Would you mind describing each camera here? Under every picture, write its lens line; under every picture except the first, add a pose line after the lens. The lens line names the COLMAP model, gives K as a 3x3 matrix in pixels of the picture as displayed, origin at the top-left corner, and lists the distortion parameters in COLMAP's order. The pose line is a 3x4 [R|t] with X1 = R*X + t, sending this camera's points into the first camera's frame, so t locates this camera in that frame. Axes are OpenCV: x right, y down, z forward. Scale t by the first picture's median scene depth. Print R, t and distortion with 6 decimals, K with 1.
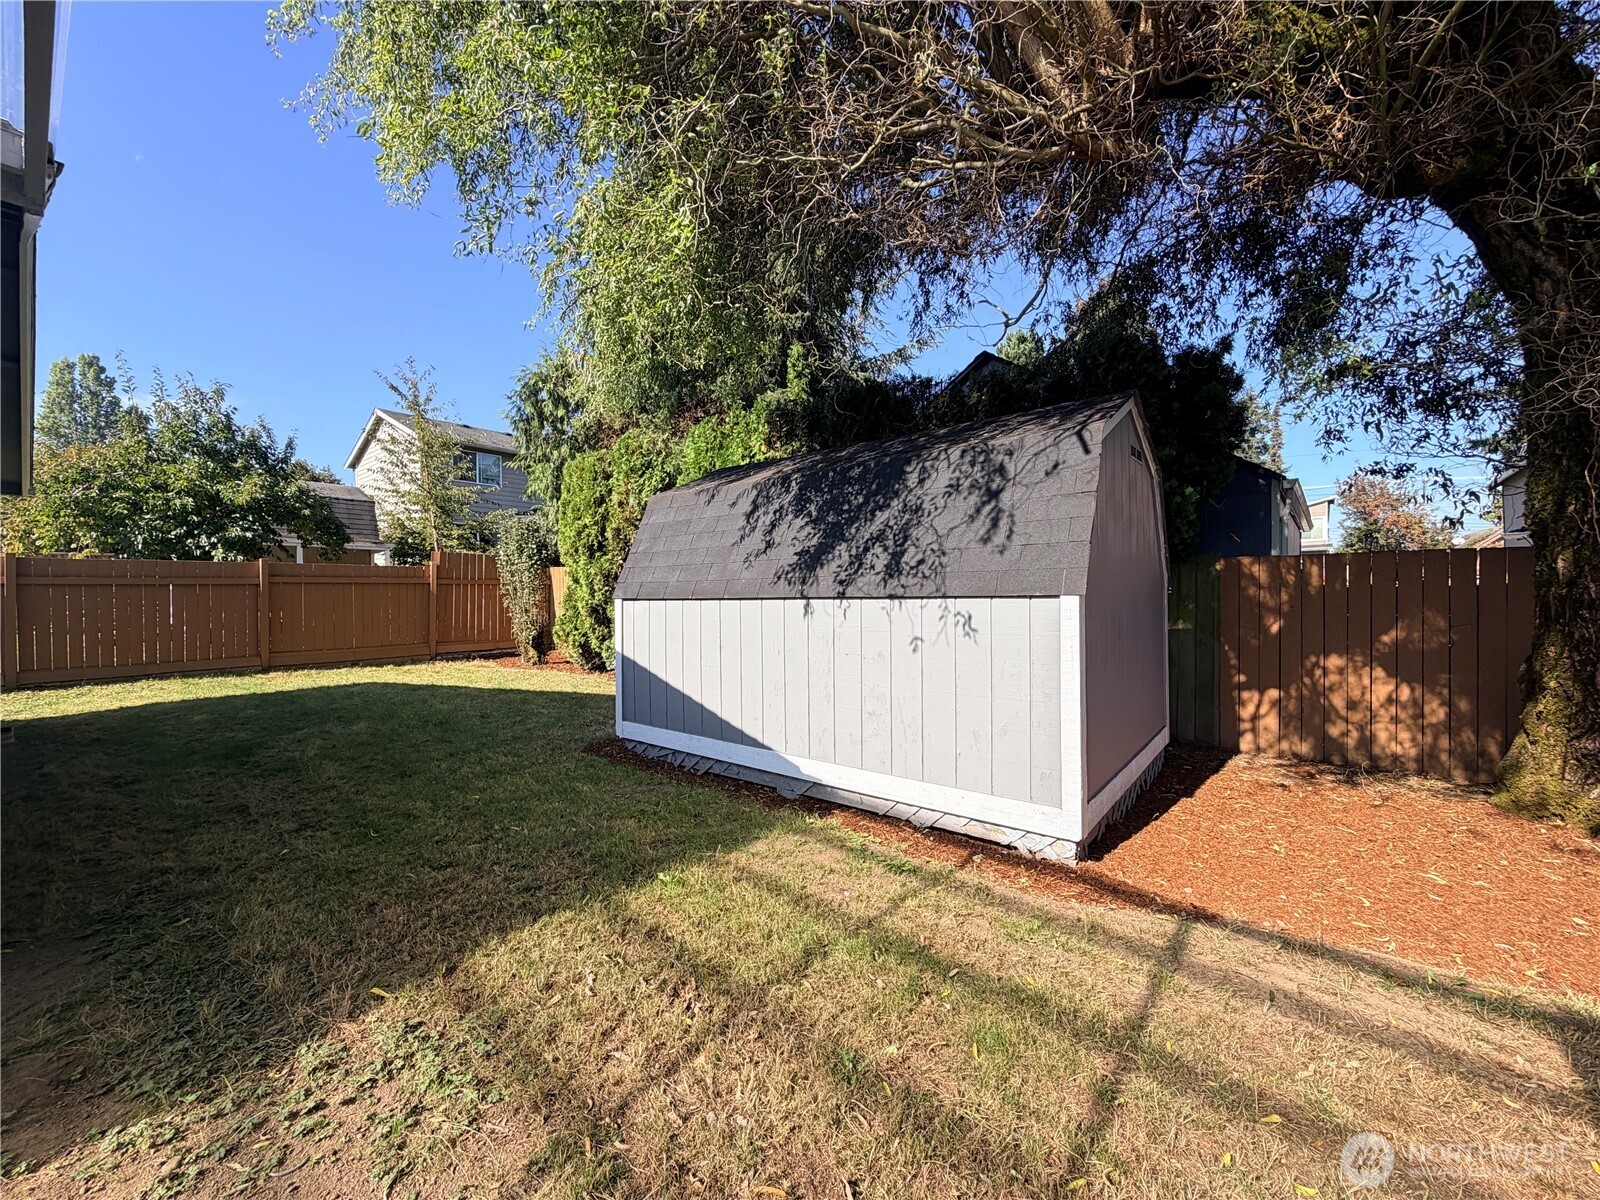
lens RADIAL K [[636.1, 0, 800.0], [0, 636.1, 600.0], [0, 0, 1]] dist [-0.001045, -0.000339]
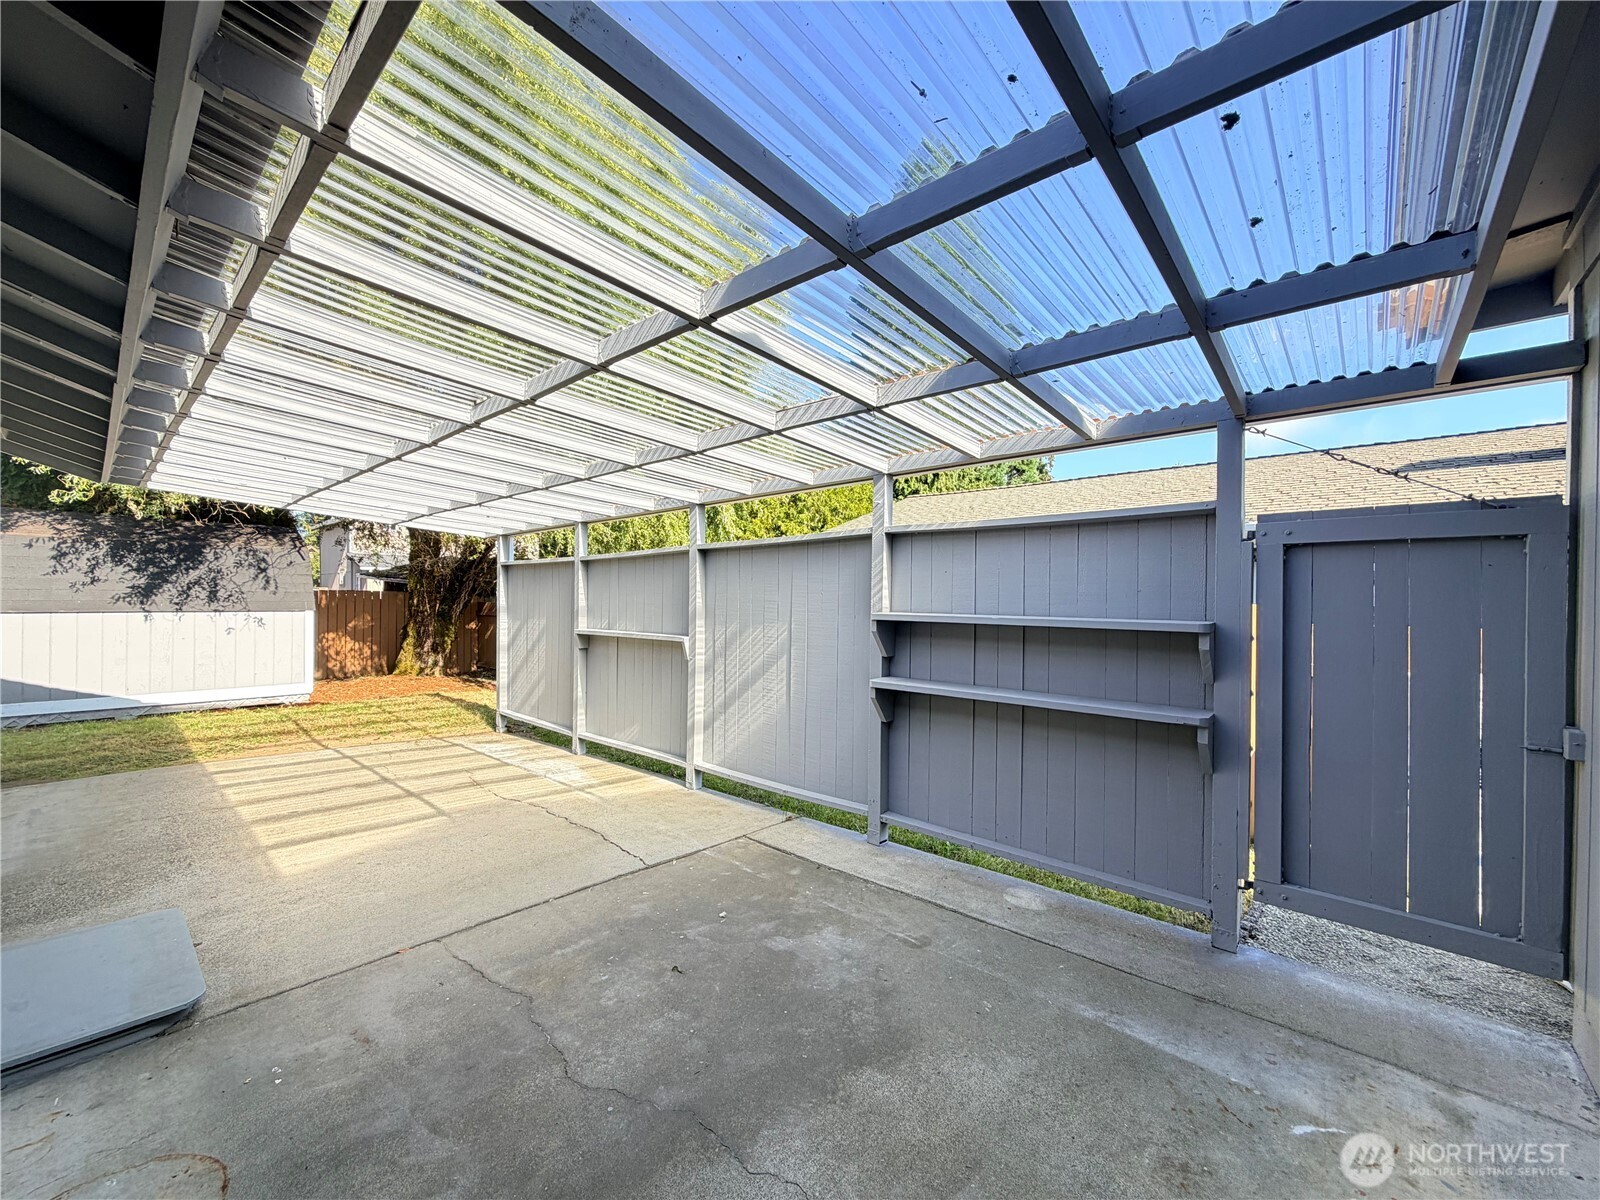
lens RADIAL K [[636.1, 0, 800.0], [0, 636.1, 600.0], [0, 0, 1]] dist [-0.001045, -0.000339]
pose [[0.040038, 0.008766, 0.999160, -1.848737], [-0.006991, 0.999940, -0.008492, -0.035587], [-0.999174, -0.006645, 0.040097, -1.066835]]
